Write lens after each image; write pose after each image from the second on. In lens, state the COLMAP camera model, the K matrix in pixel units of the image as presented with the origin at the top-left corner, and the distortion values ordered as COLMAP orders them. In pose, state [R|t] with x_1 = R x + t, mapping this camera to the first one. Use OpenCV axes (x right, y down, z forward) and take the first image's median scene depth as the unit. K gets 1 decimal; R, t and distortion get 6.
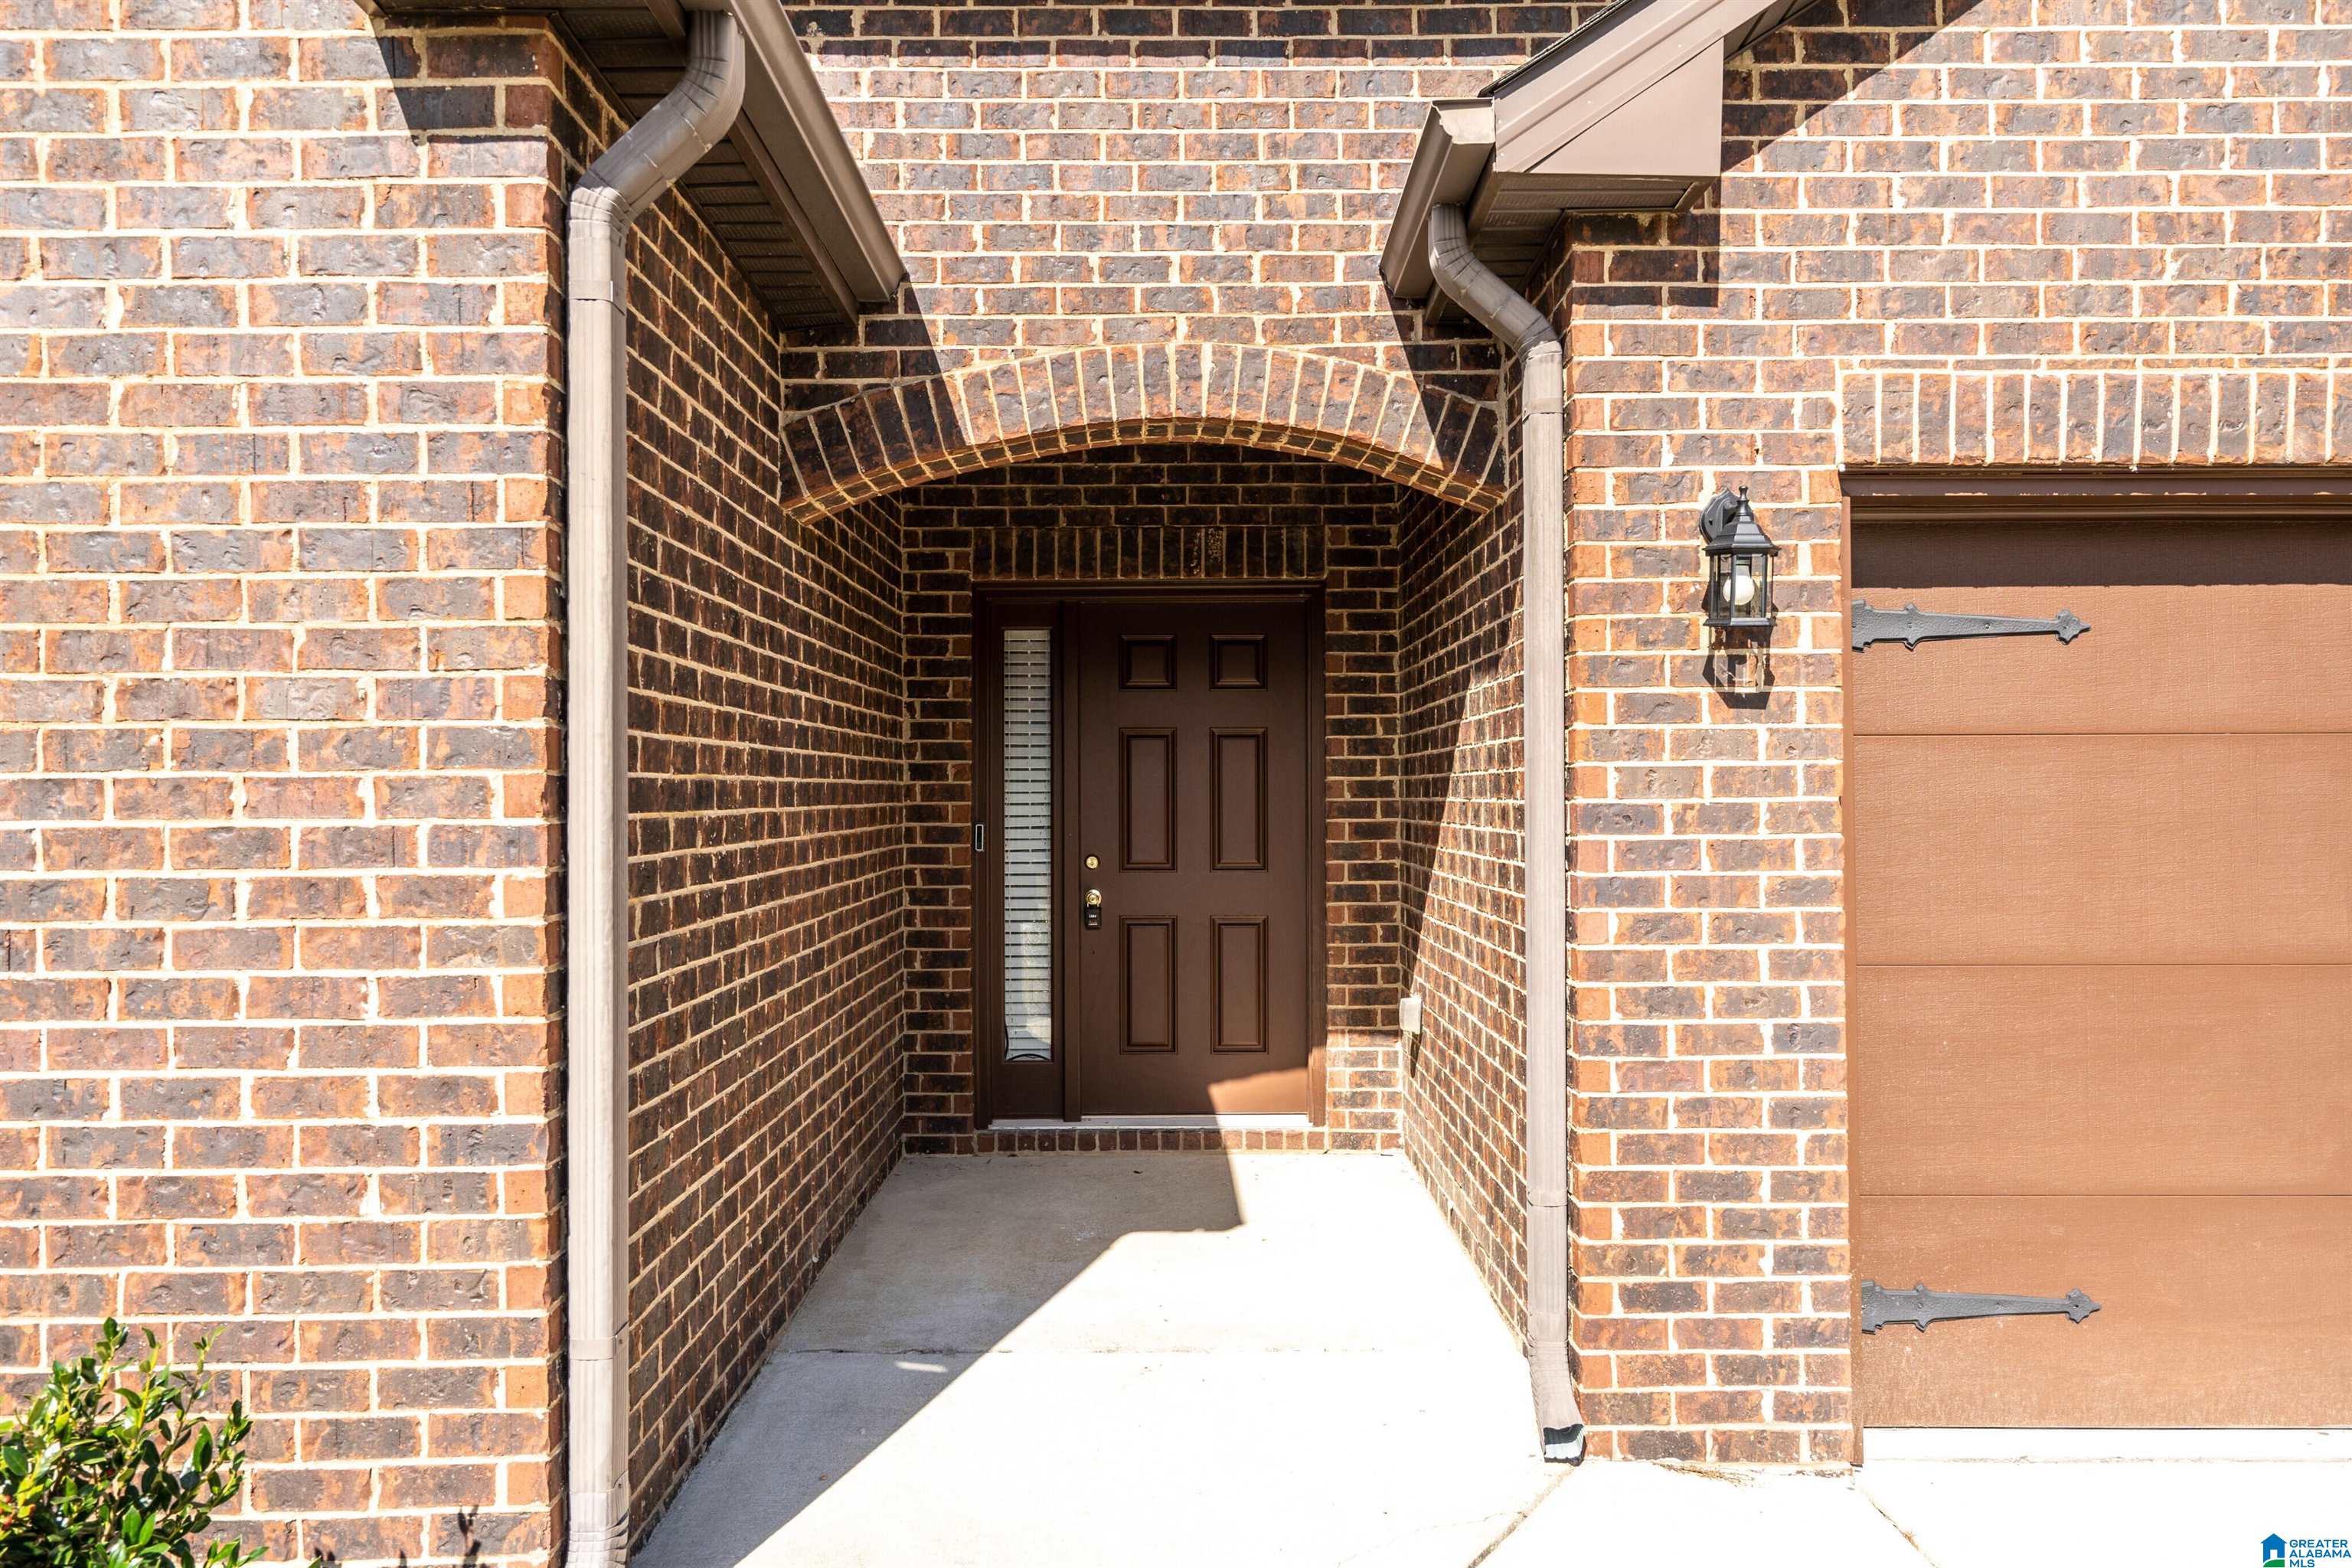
lens RADIAL K [[1733.3, 0, 1176.0], [0, 1733.3, 784.0], [0, 0, 1]] dist [0.016410, 0.002286]
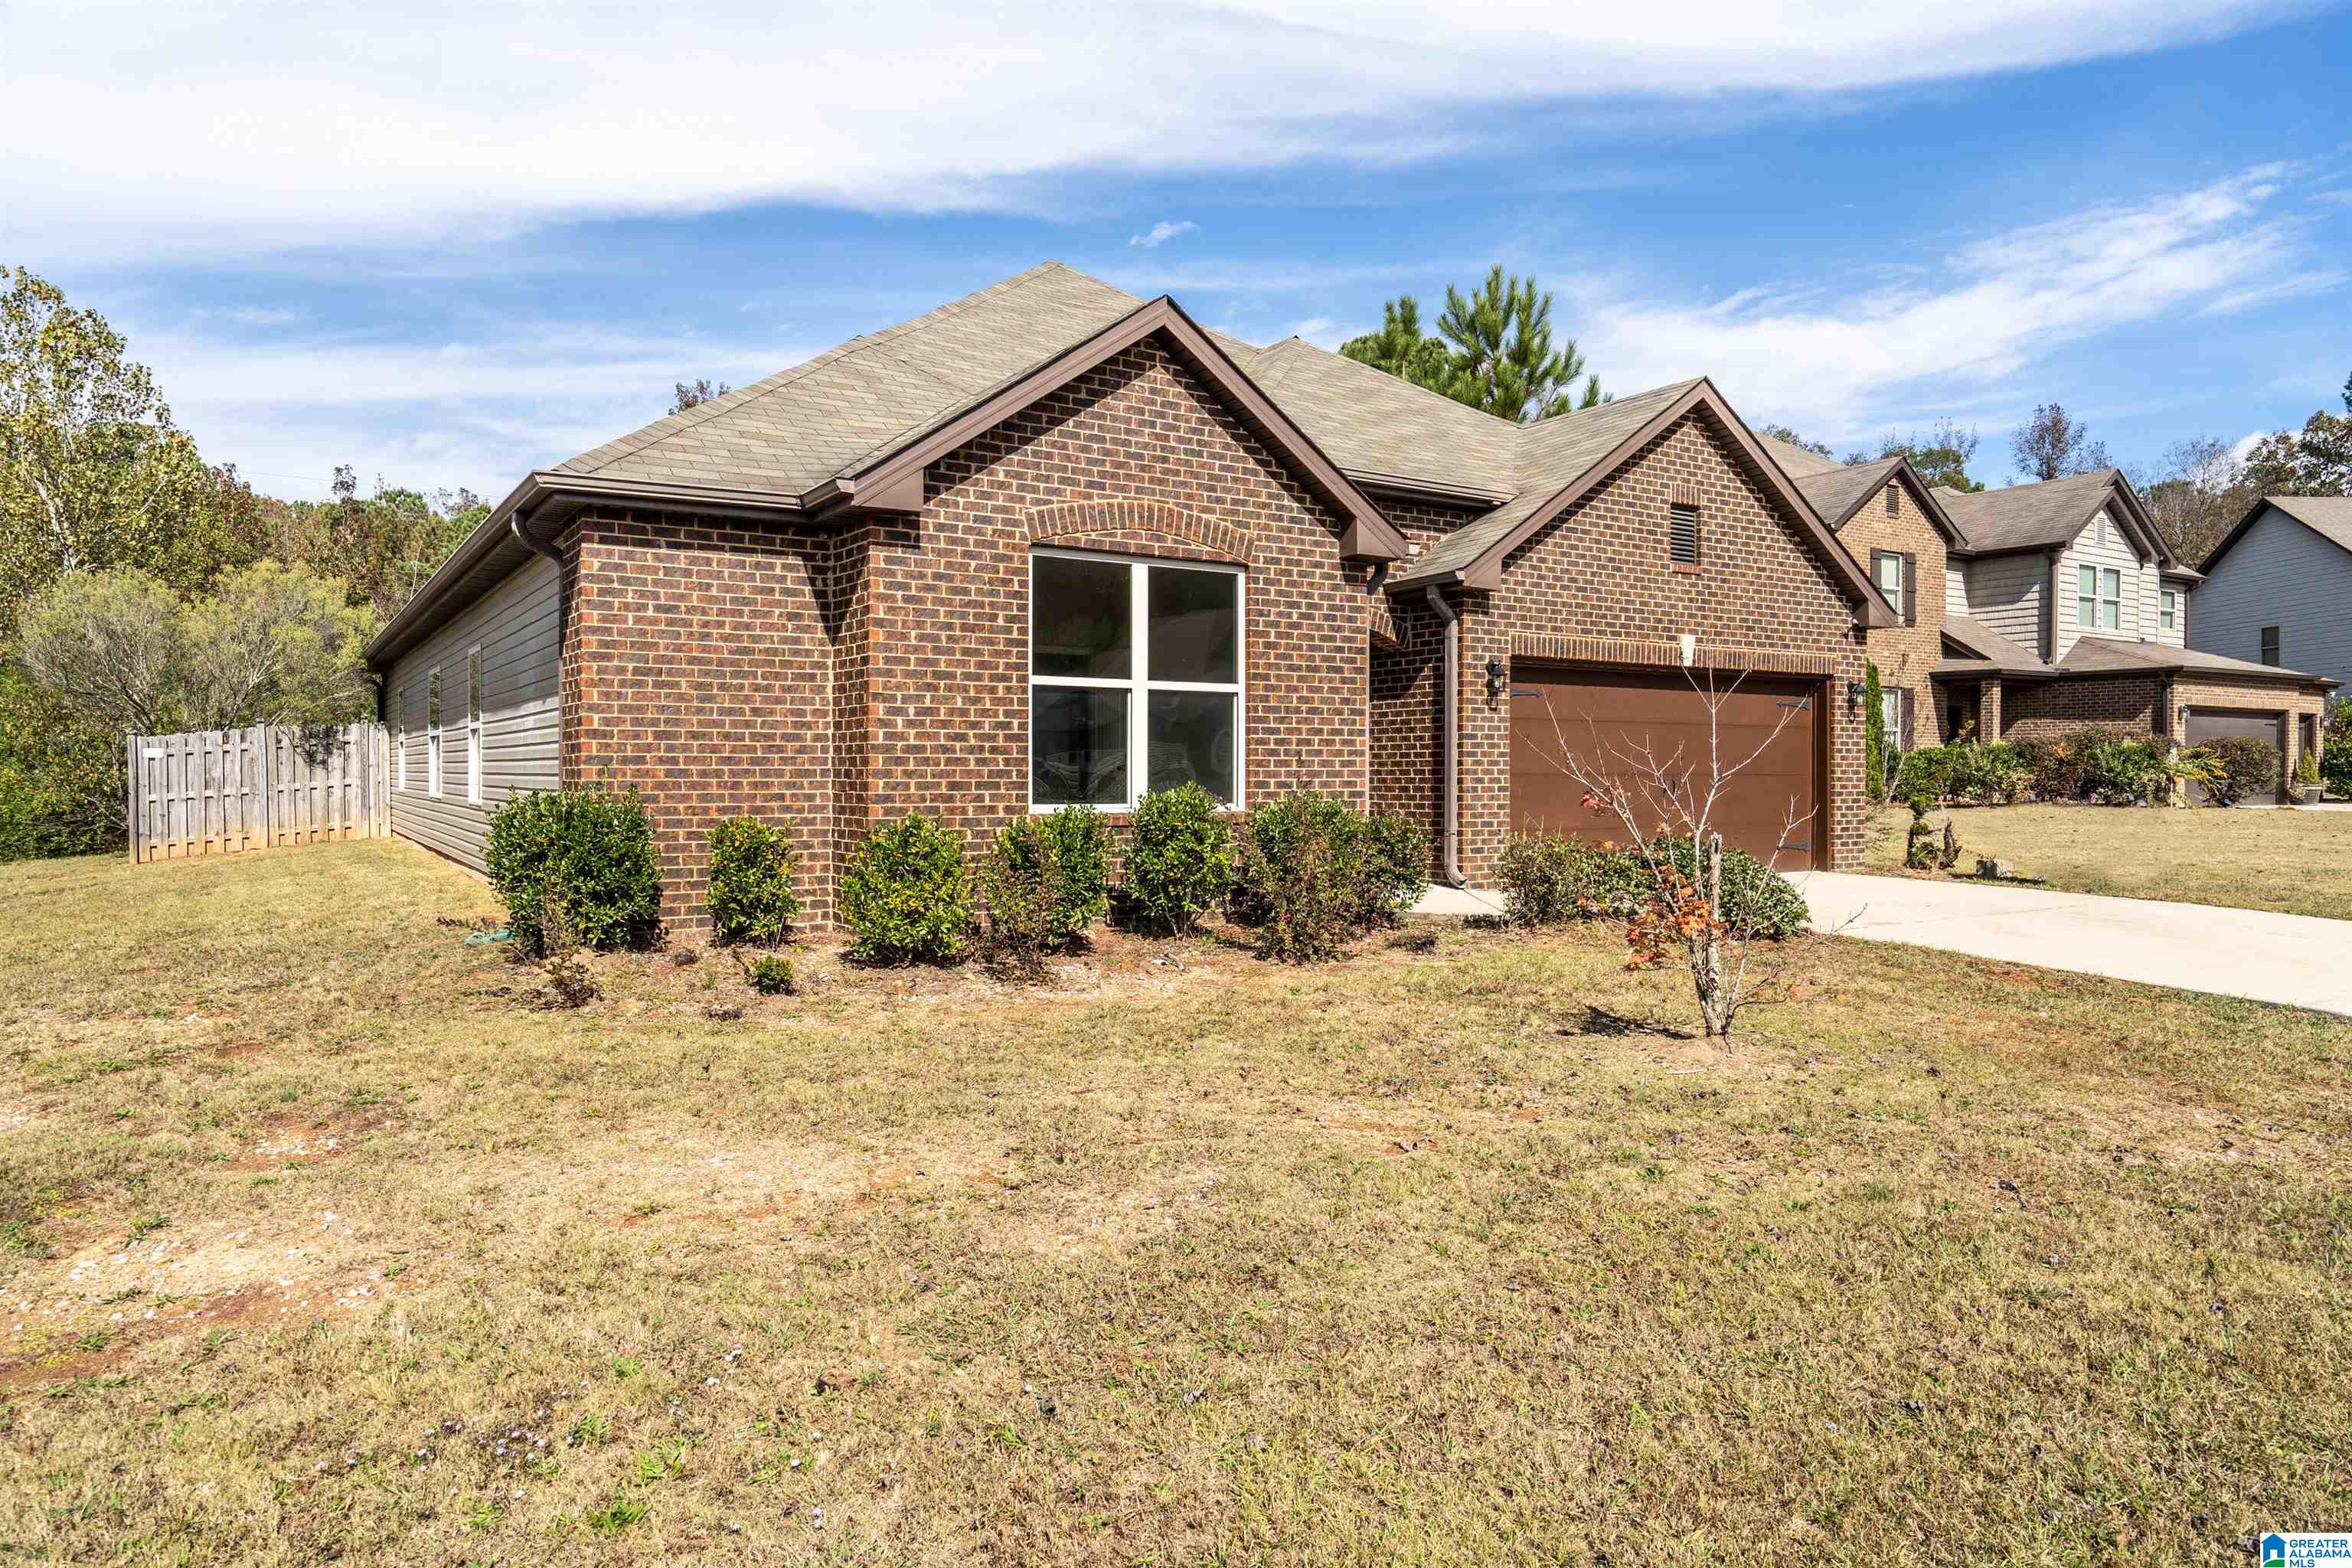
lens RADIAL K [[1507.5, 0, 1223.9], [0, 1507.5, 779.5], [0, 0, 1]] dist [0.029553, -0.000010]
pose [[0.832668, 0.005083, 0.553750, -2.245488], [-0.009567, 0.999941, 0.005209, 0.109640], [-0.553690, -0.009635, 0.832667, -1.692565]]
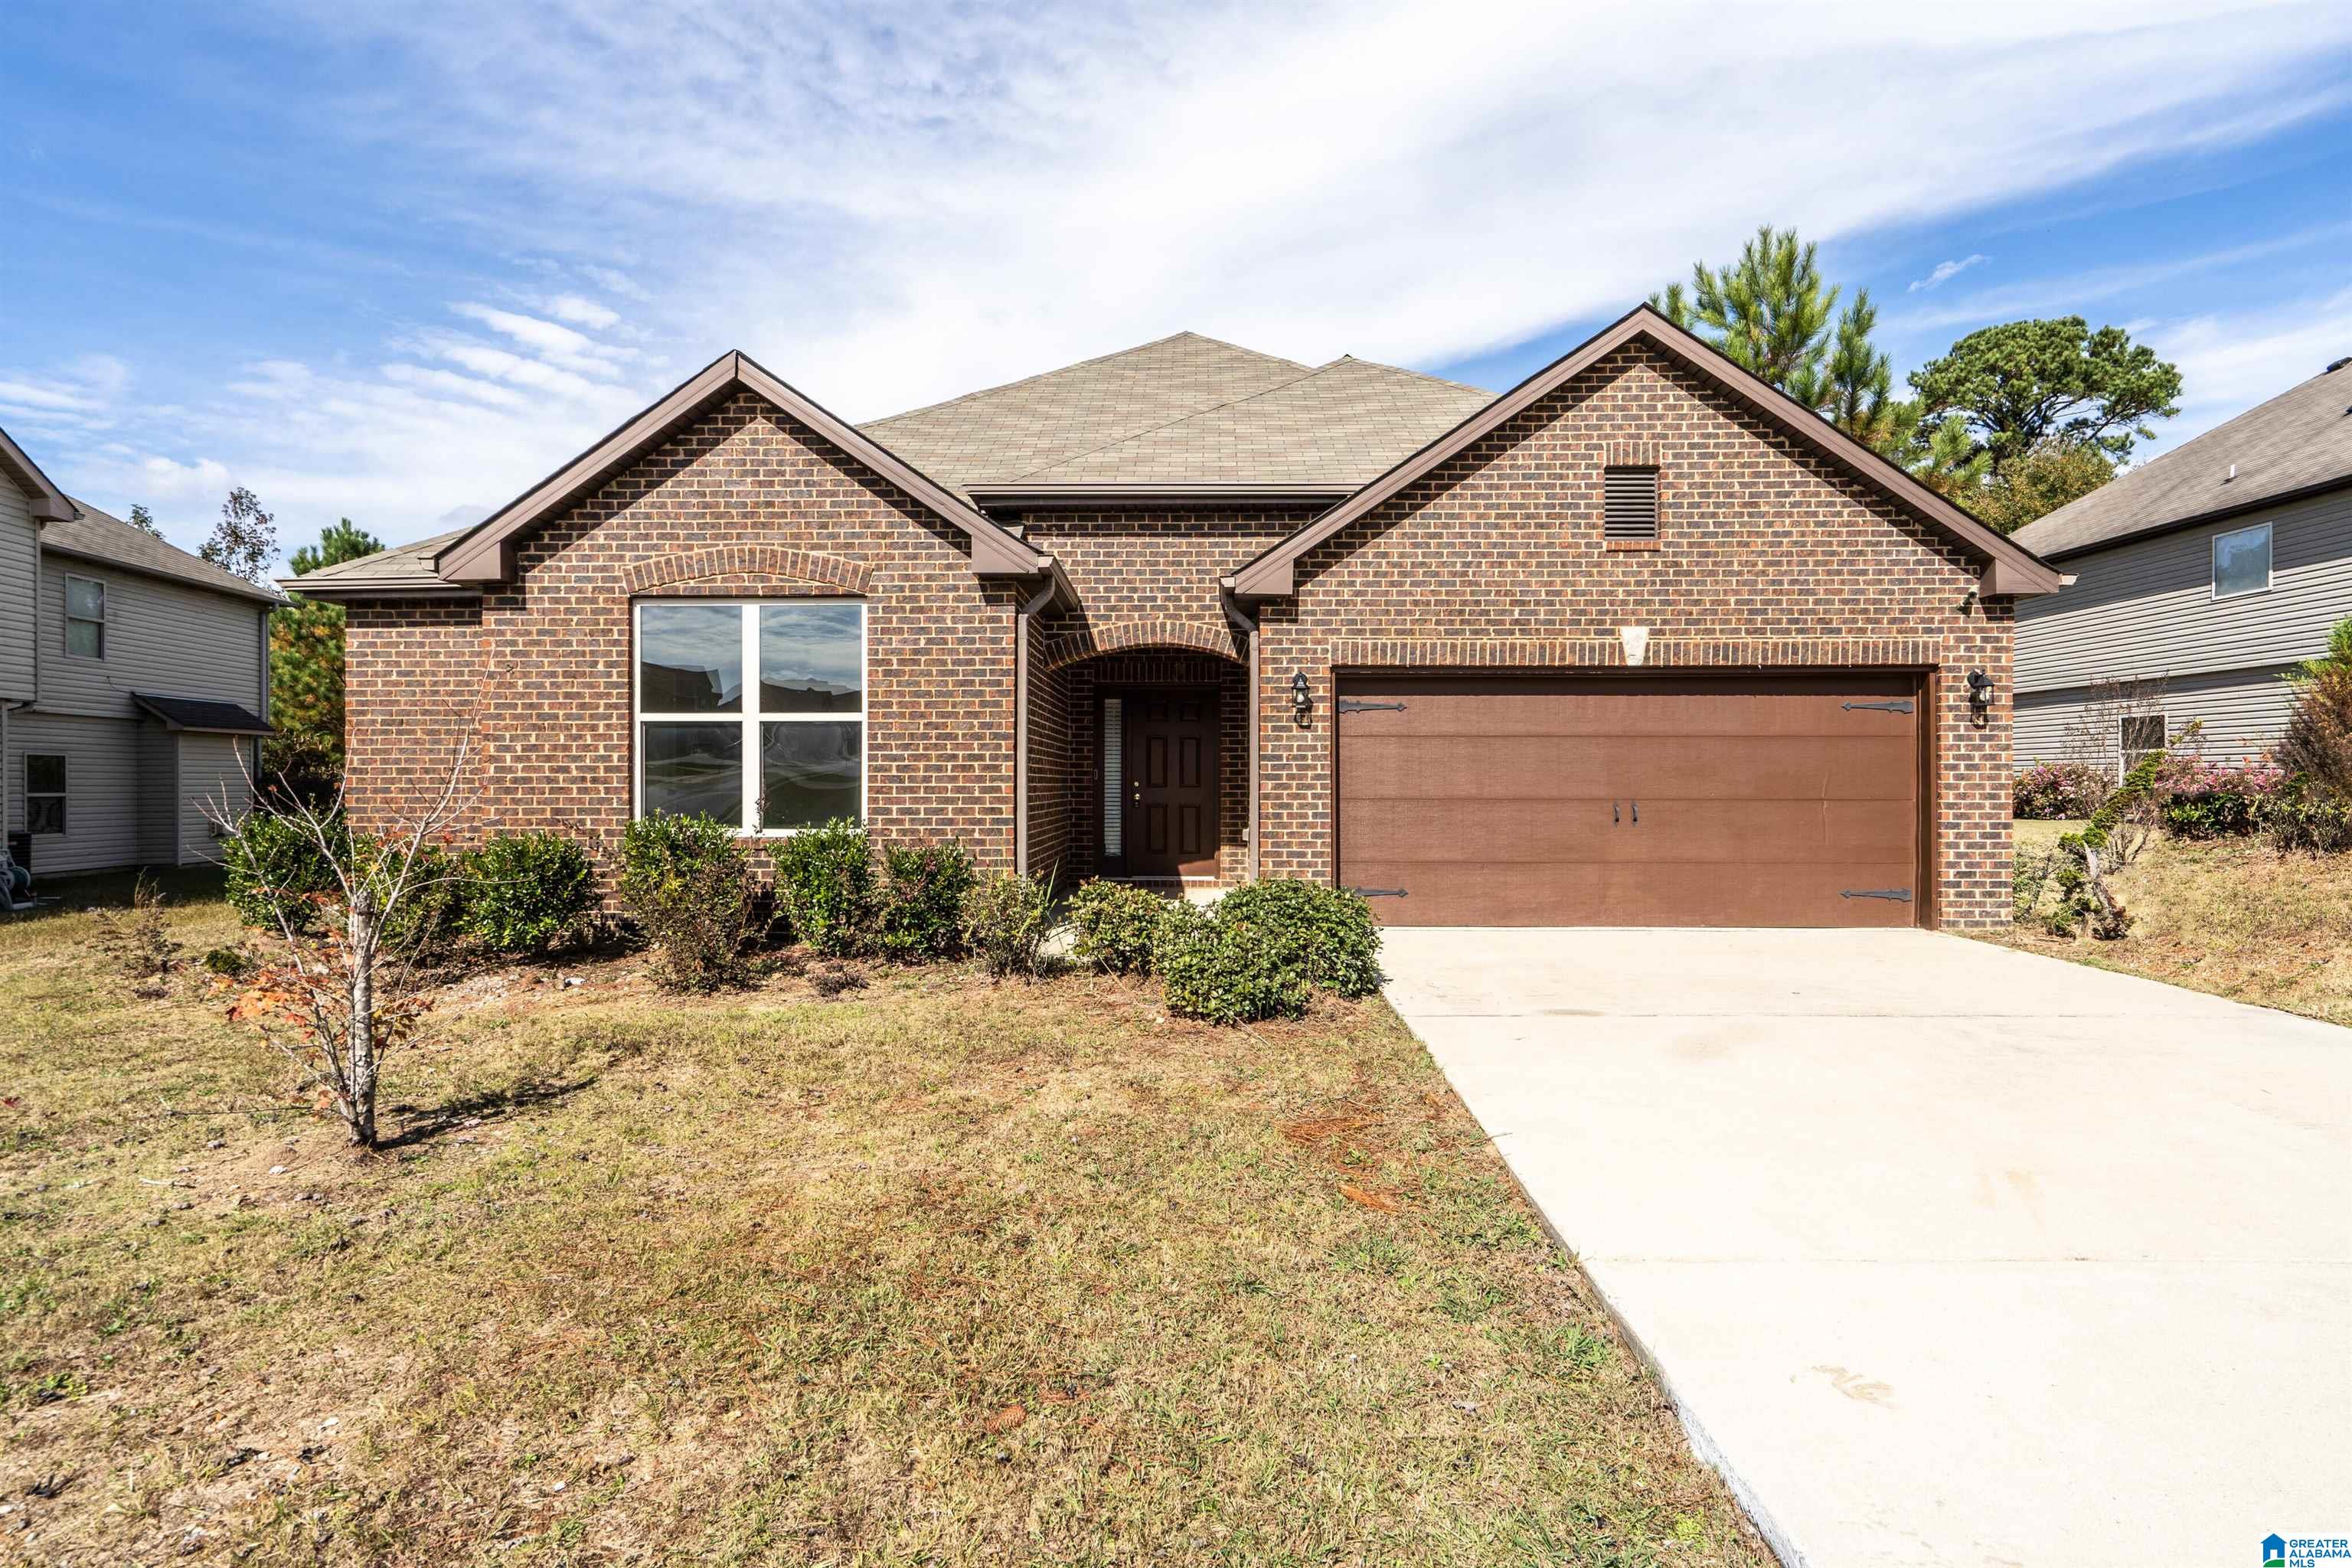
lens RADIAL K [[1220.0, 0, 1176.0], [0, 1220.0, 784.0], [0, 0, 1]] dist [0.000429, 0.000545]
pose [[0.999687, 0.004909, -0.024520, 0.111658], [-0.004828, 0.999983, 0.003363, 0.069213], [0.024536, -0.003243, 0.999694, -1.673577]]
